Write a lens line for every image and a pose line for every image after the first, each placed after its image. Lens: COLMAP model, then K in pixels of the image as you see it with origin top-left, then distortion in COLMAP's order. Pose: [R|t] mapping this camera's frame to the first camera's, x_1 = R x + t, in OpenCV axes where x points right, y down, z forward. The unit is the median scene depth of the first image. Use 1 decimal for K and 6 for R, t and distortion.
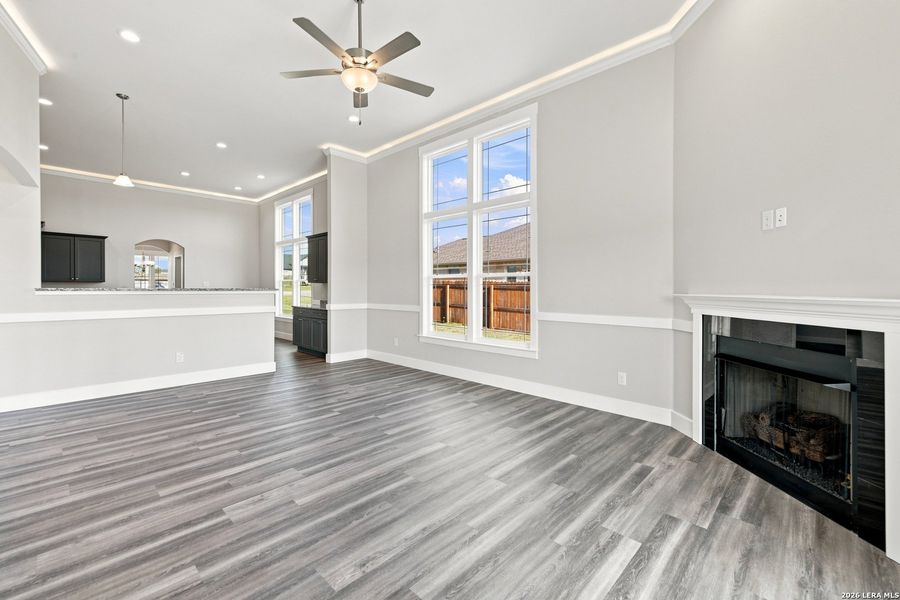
lens RADIAL K [[379.7, 0, 445.8], [0, 379.7, 290.4], [0, 0, 1]] dist [0.008070, -0.000872]
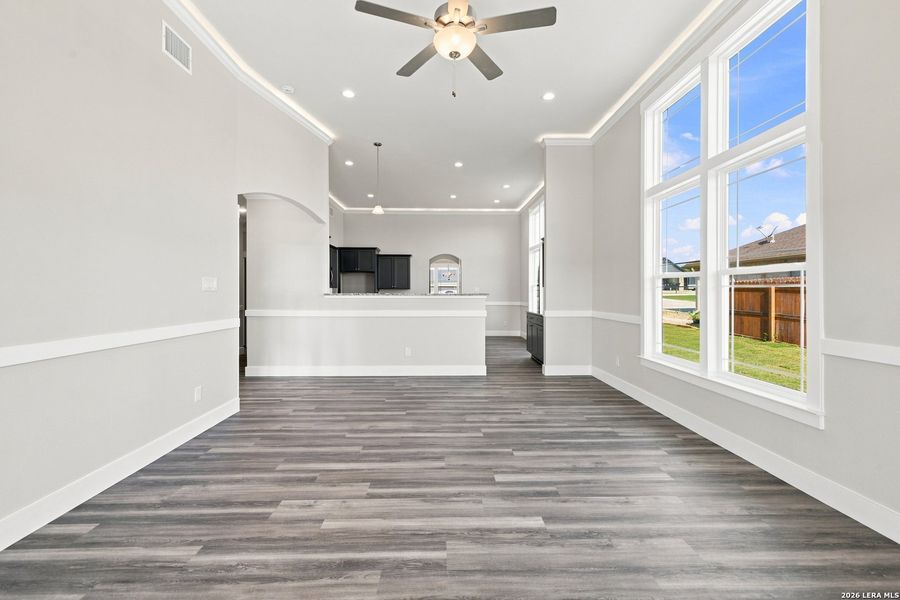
lens RADIAL K [[379.7, 0, 449.3], [0, 379.7, 292.6], [0, 0, 1]] dist [0.008070, -0.000872]
pose [[0.716006, -0.003882, -0.698084, 0.305600], [-0.000785, 0.999979, -0.006366, -0.000799], [0.698094, 0.005106, 0.715988, 0.349321]]
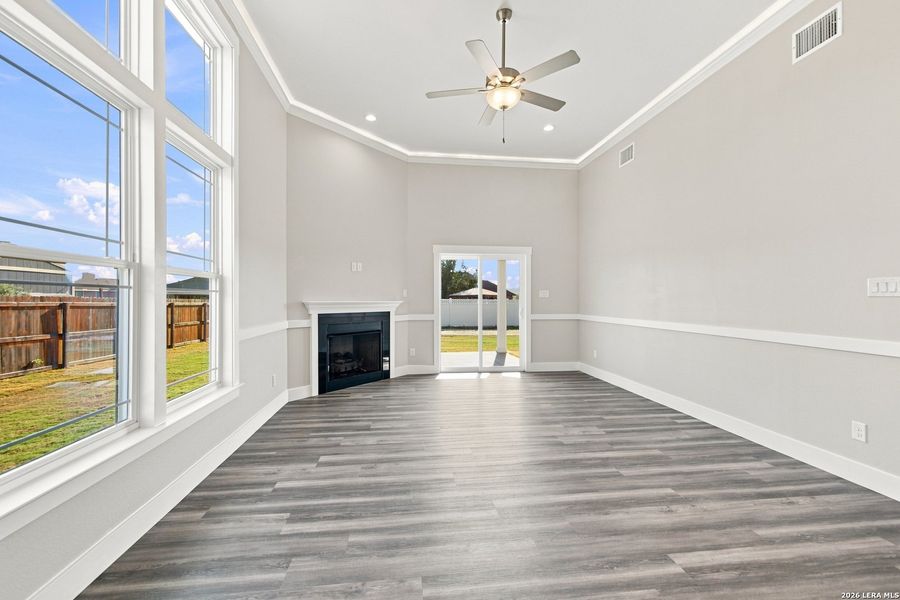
lens RADIAL K [[379.7, 0, 457.7], [0, 379.7, 296.7], [0, 0, 1]] dist [0.008070, -0.000872]
pose [[-0.796960, -0.000939, 0.604031, -0.662431], [-0.001606, 0.999999, -0.000564, -0.008225], [-0.604030, -0.001420, -0.796960, 1.672626]]
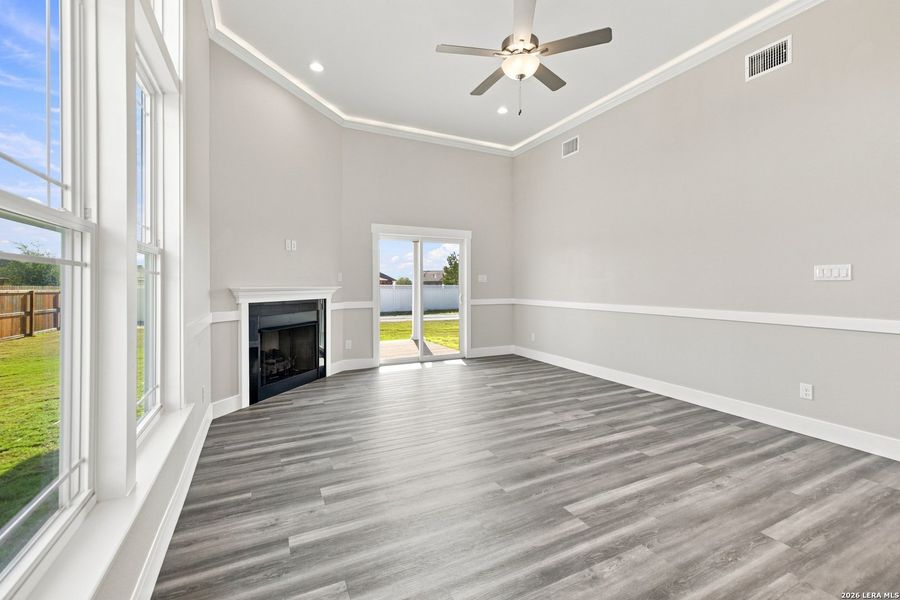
lens RADIAL K [[379.7, 0, 455.9], [0, 379.7, 282.8], [0, 0, 1]] dist [0.008070, -0.000872]
pose [[-0.949022, -0.000997, 0.315208, -0.330231], [-0.000345, 0.999998, 0.002123, -0.006926], [-0.315210, 0.001906, -0.949020, 1.727027]]
